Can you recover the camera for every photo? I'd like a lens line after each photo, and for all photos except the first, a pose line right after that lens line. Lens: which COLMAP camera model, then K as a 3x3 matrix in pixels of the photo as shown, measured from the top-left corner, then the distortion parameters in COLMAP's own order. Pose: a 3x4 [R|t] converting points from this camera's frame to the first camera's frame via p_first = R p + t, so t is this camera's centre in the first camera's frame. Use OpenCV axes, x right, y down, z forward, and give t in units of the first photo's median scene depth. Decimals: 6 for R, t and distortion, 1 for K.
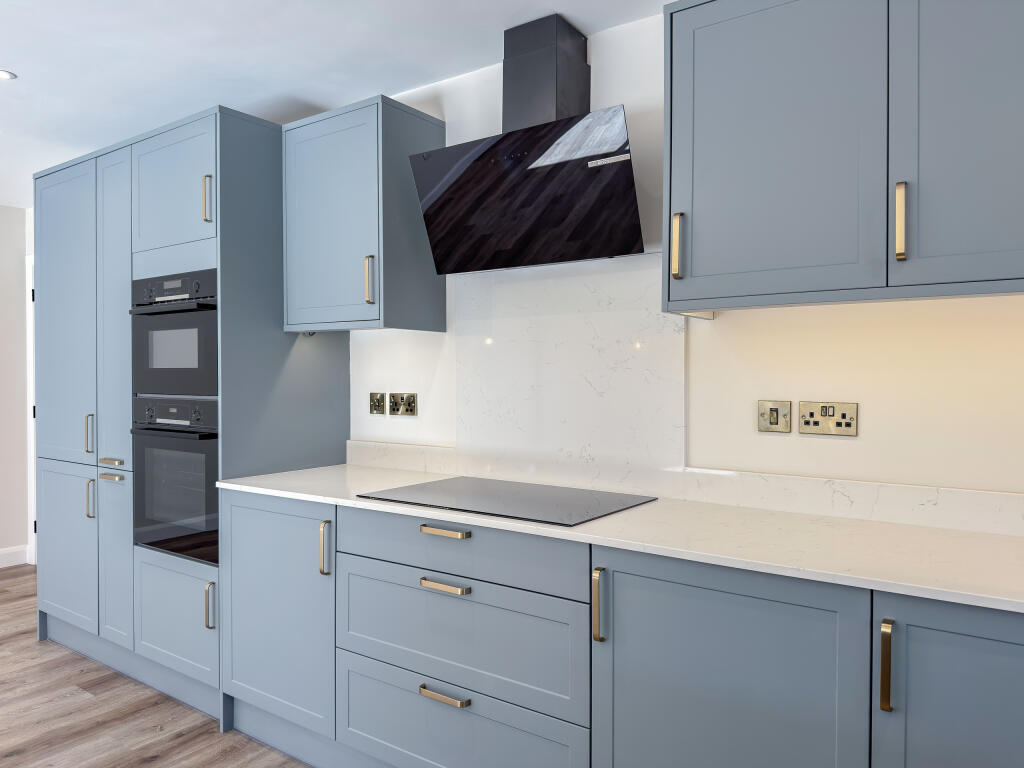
lens RADIAL K [[738.2, 0, 507.9], [0, 738.2, 383.4], [0, 0, 1]] dist [-0.005640, -0.005747]
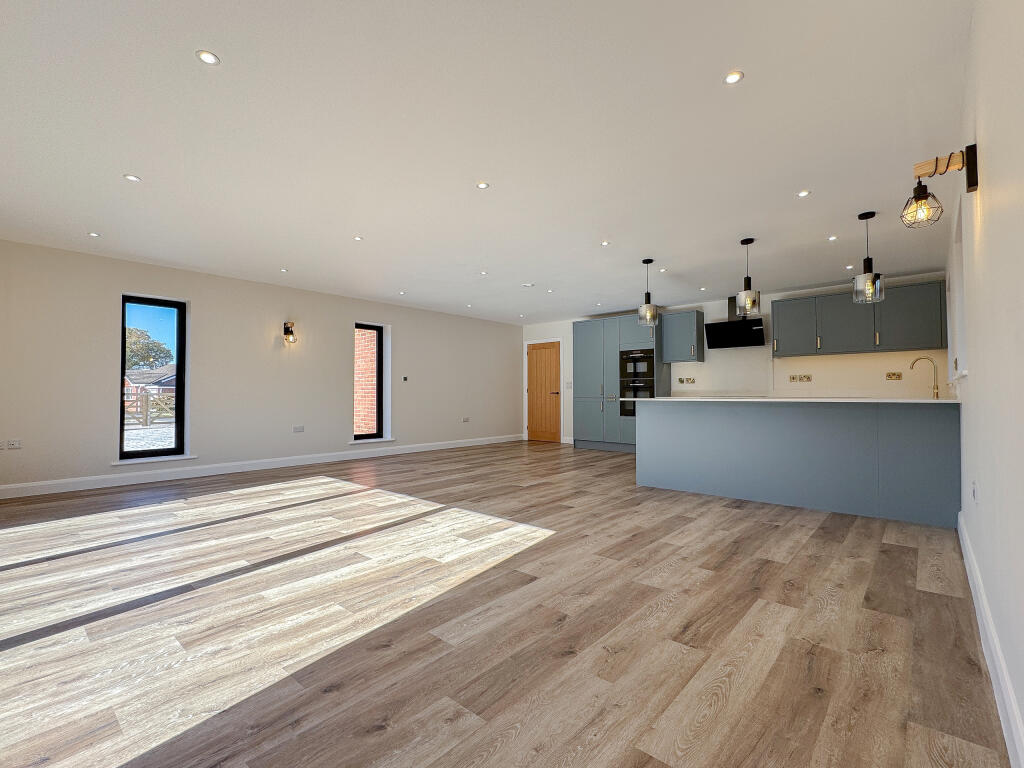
lens RADIAL K [[467.0, 0, 510.3], [0, 467.0, 385.2], [0, 0, 1]] dist [-0.002179, 0.000054]
pose [[0.994849, -0.005550, -0.101219, -0.930018], [0.002187, 0.999443, -0.033306, 0.146577], [0.101348, 0.032913, 0.994306, -1.772926]]
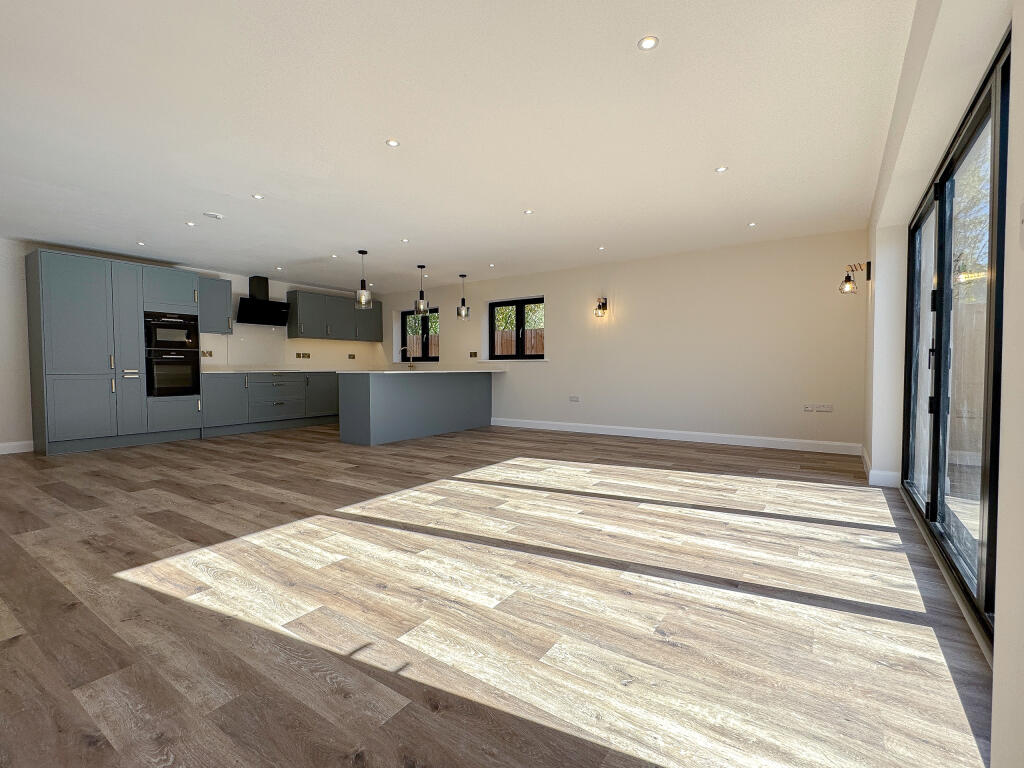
lens RADIAL K [[467.0, 0, 510.3], [0, 467.0, 385.2], [0, 0, 1]] dist [-0.002179, 0.000054]
pose [[-0.025031, -0.039285, 0.998914, -2.722317], [0.016158, 0.999081, 0.039696, 0.126548], [-0.999556, 0.017134, -0.024373, -0.509213]]
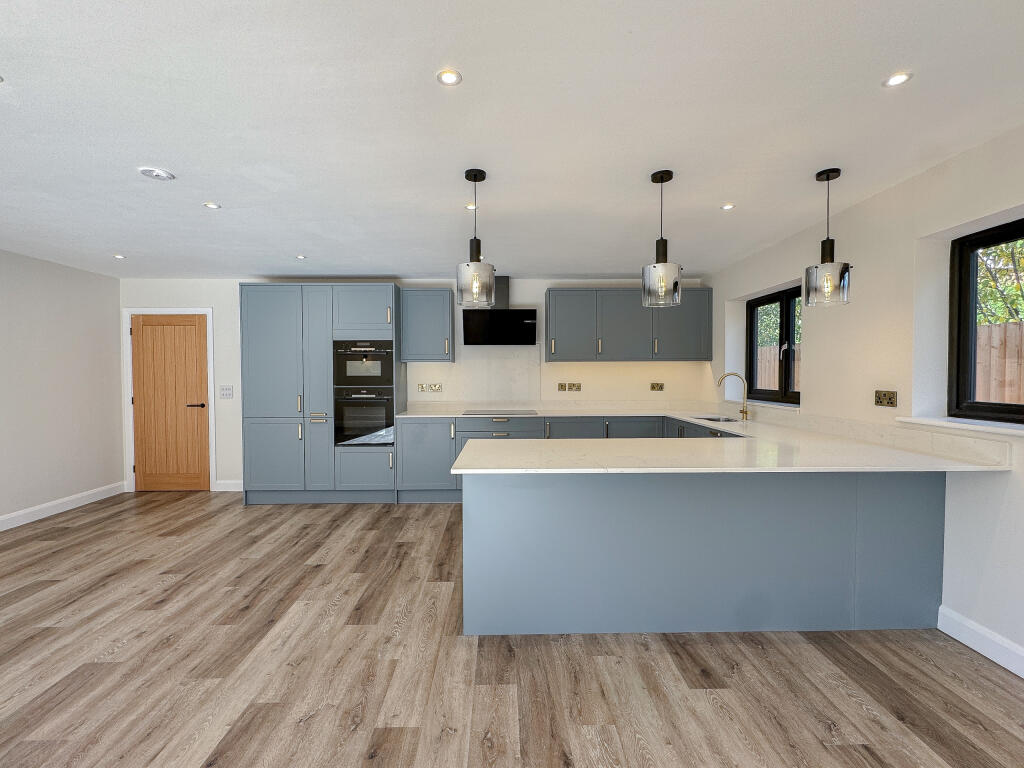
lens RADIAL K [[467.0, 0, 510.3], [0, 467.0, 385.2], [0, 0, 1]] dist [-0.002179, 0.000054]
pose [[0.799409, -0.018775, 0.600493, -1.070327], [0.012248, 0.999813, 0.014955, -0.005366], [-0.600662, -0.004600, 0.799490, -0.673560]]
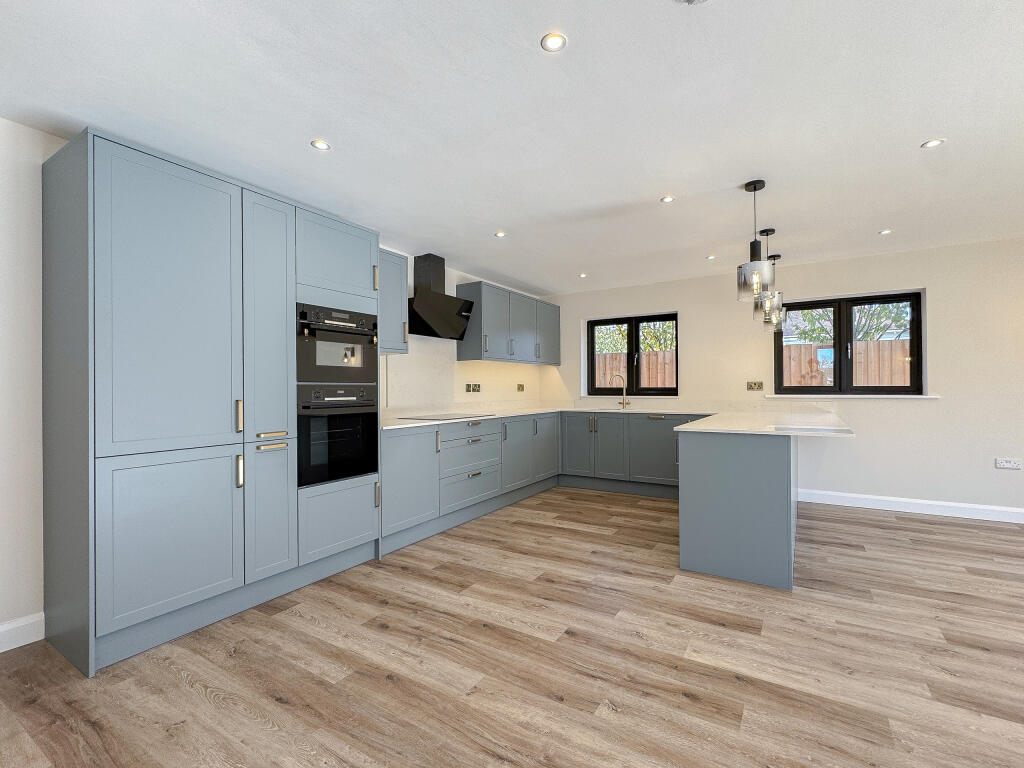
lens RADIAL K [[467.6, 0, 512.2], [0, 467.6, 386.8], [0, 0, 1]] dist [-0.003639, -0.000151]
pose [[-0.066764, 0.001050, 0.997768, -1.563936], [0.019202, 0.999816, 0.000233, 0.032951], [-0.997584, 0.019174, -0.066772, 0.708899]]
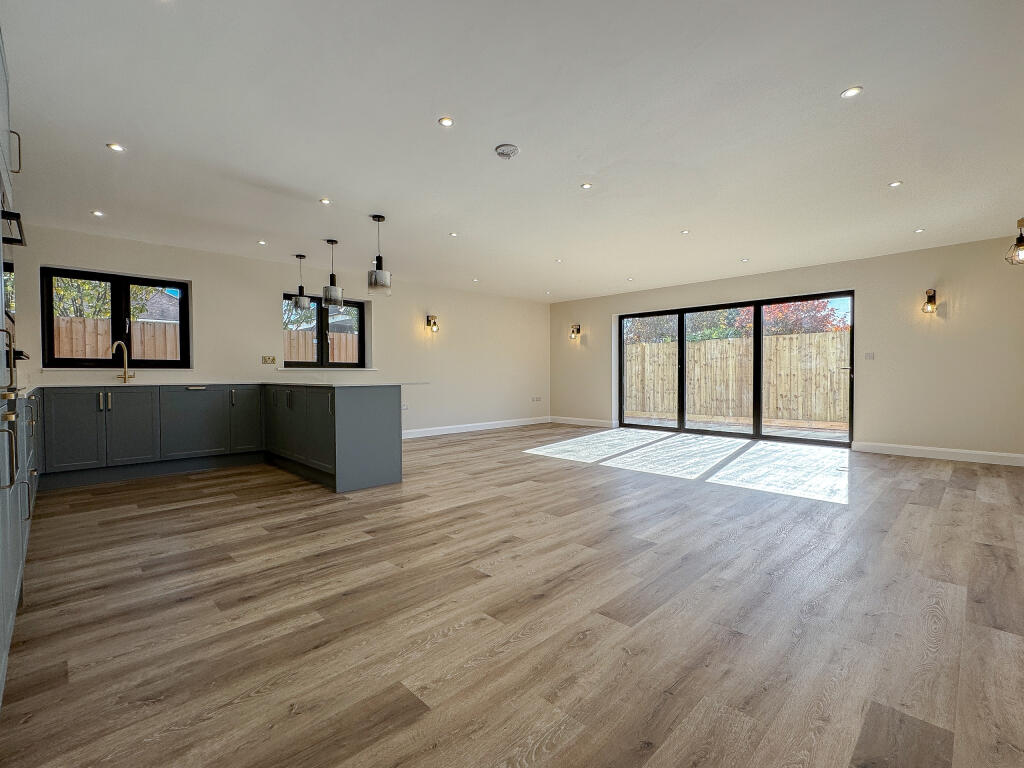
lens RADIAL K [[467.0, 0, 510.3], [0, 467.0, 385.2], [0, 0, 1]] dist [-0.002179, 0.000054]
pose [[-0.985311, -0.000765, 0.170767, -1.256870], [0.005433, 0.999343, 0.035823, 0.091606], [-0.170682, 0.036224, -0.984660, 1.546707]]
